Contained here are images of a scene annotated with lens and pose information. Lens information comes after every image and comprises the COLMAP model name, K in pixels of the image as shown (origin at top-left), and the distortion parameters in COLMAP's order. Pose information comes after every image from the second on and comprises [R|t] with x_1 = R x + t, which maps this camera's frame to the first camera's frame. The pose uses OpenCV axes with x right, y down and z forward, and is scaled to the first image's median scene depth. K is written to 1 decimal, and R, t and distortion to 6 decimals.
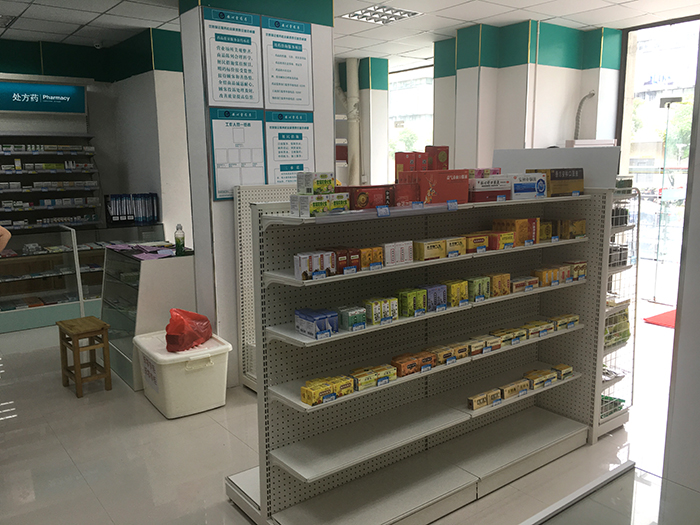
lens RADIAL K [[598.0, 0, 350.0], [0, 598.0, 262.5], [0, 0, 1]] dist [0.076815, -0.120371]
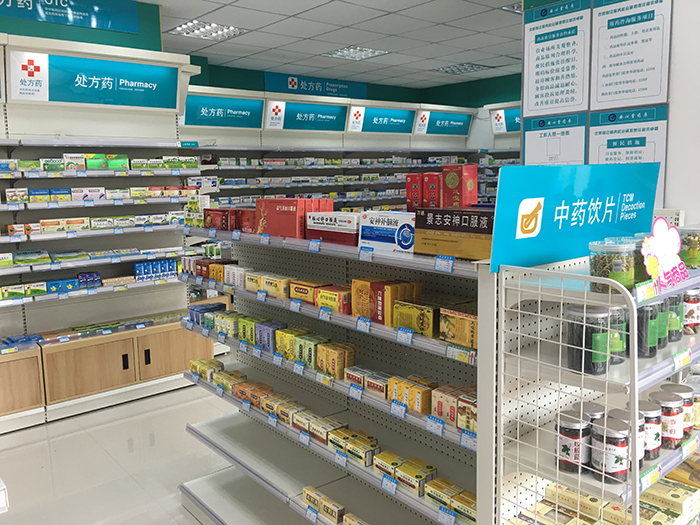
lens RADIAL K [[598.0, 0, 350.0], [0, 598.0, 262.5], [0, 0, 1]] dist [0.076815, -0.120371]
pose [[0.044042, 0.155422, -0.986866, 0.675064], [-0.149625, 0.977709, 0.147302, -0.135179], [0.987761, 0.141172, 0.066315, 0.687759]]
